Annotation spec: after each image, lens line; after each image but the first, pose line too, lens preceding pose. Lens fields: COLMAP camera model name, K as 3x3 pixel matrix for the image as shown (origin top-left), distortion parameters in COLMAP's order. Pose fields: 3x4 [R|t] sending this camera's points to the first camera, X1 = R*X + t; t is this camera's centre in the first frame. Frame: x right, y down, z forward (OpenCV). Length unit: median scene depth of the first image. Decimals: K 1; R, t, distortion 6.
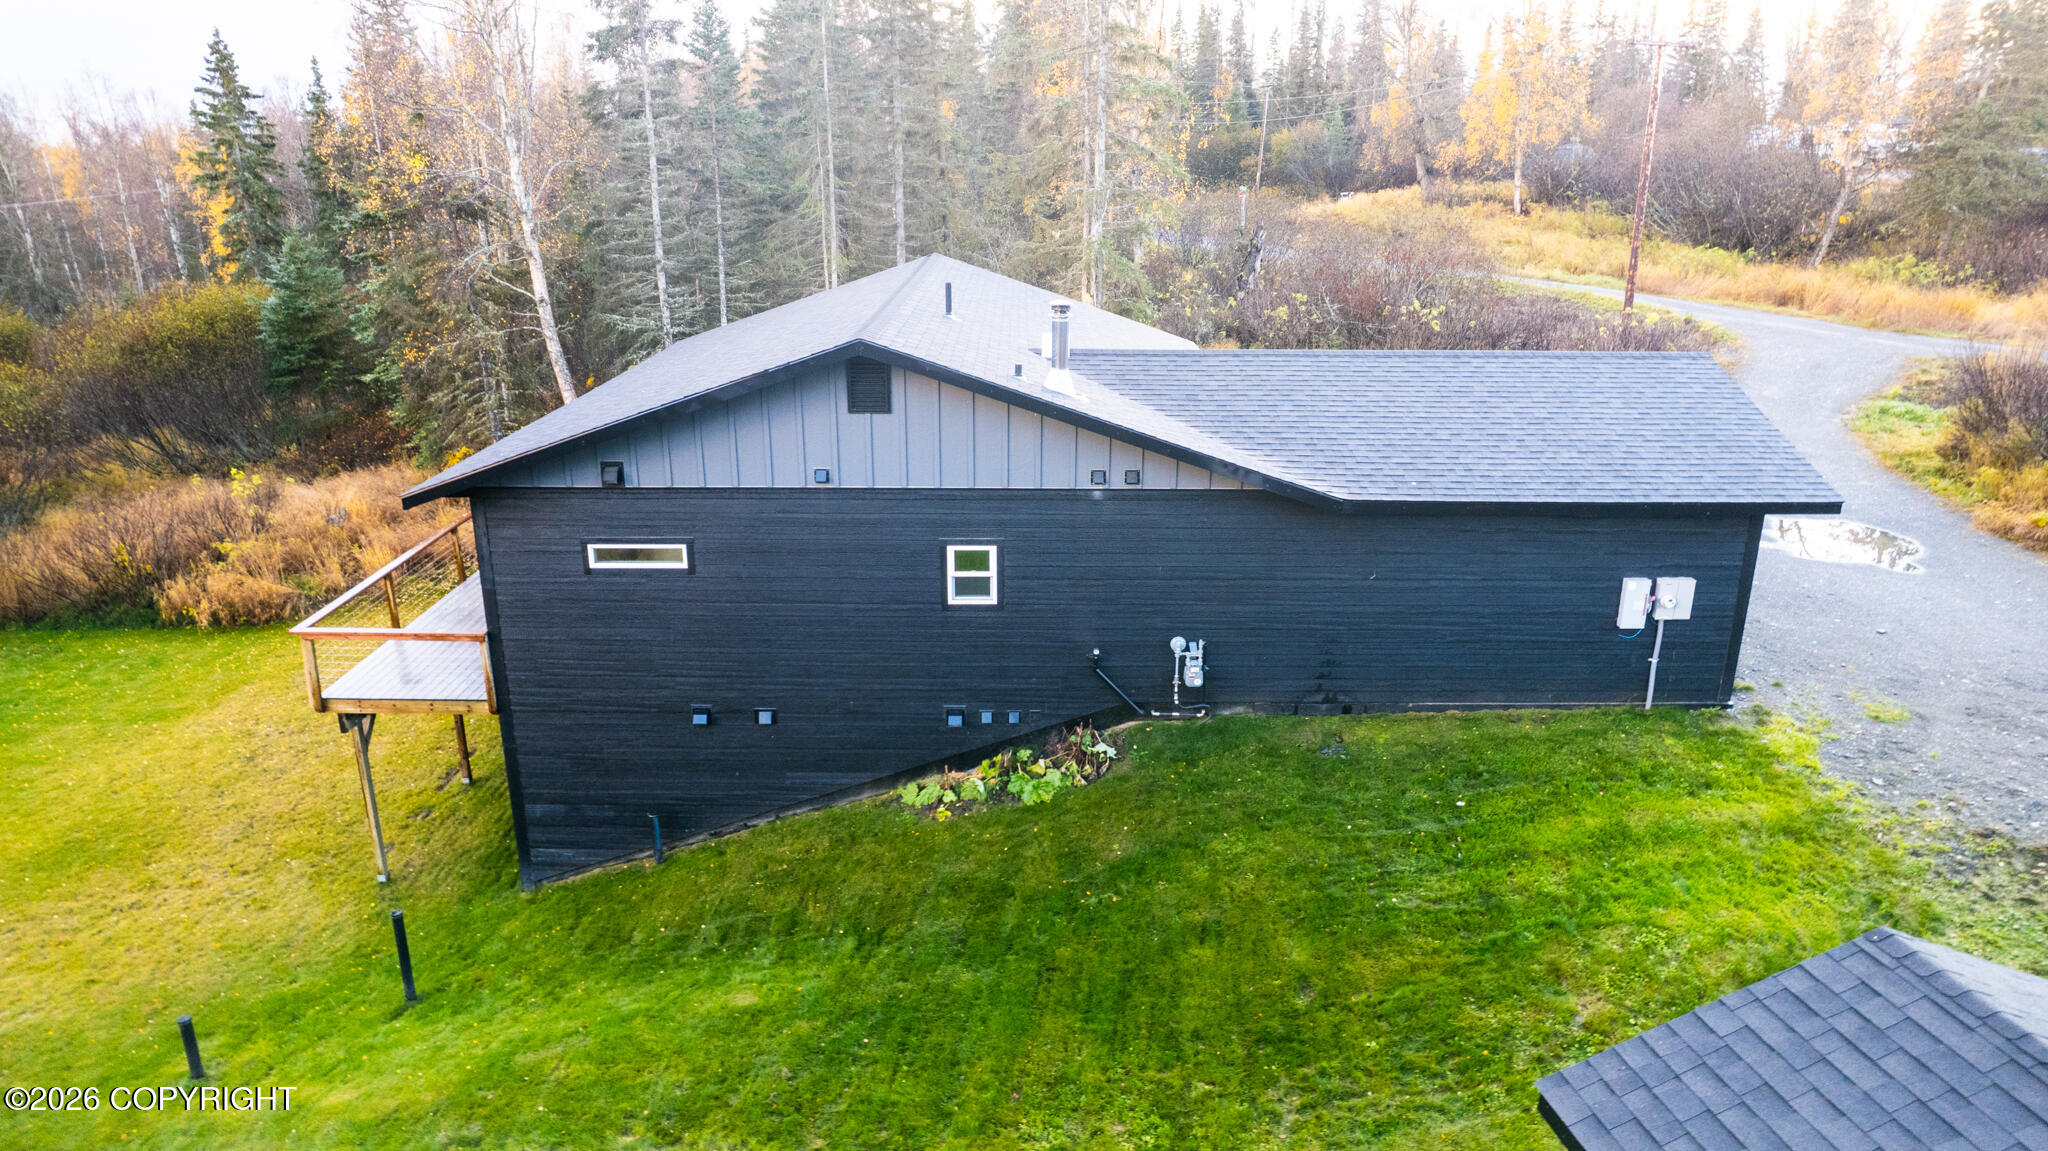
lens RADIAL K [[1331.1, 0, 1019.5], [0, 1331.1, 580.7], [0, 0, 1]] dist [-0.060619, 0.047877]
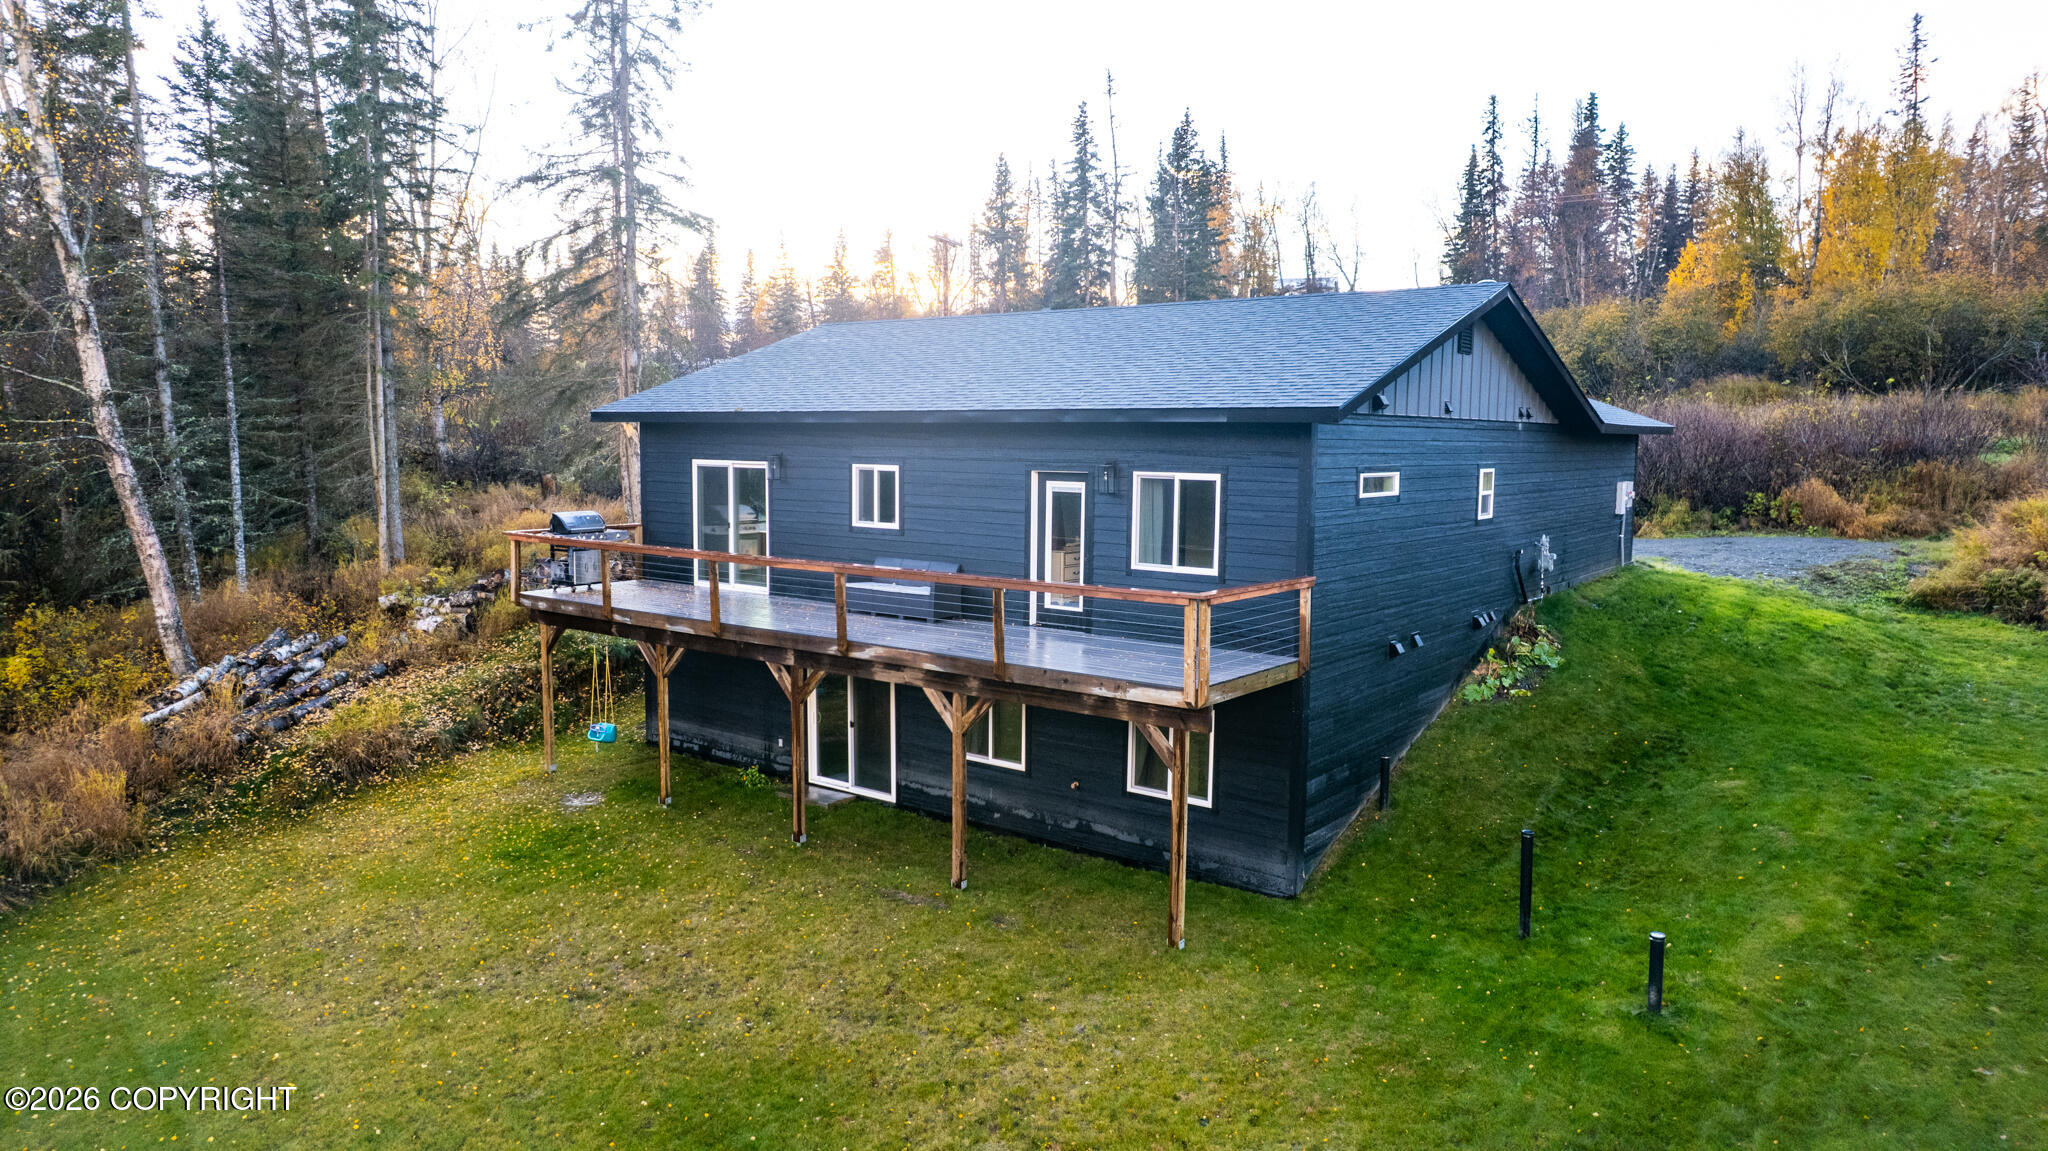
lens RADIAL K [[1331.1, 0, 1025.3], [0, 1331.1, 571.8], [0, 0, 1]] dist [-0.060619, 0.047877]
pose [[0.607391, -0.083498, 0.790003, -1.169592], [0.239299, 0.967500, -0.081726, 0.059580], [-0.757504, 0.238686, 0.607632, 0.560967]]
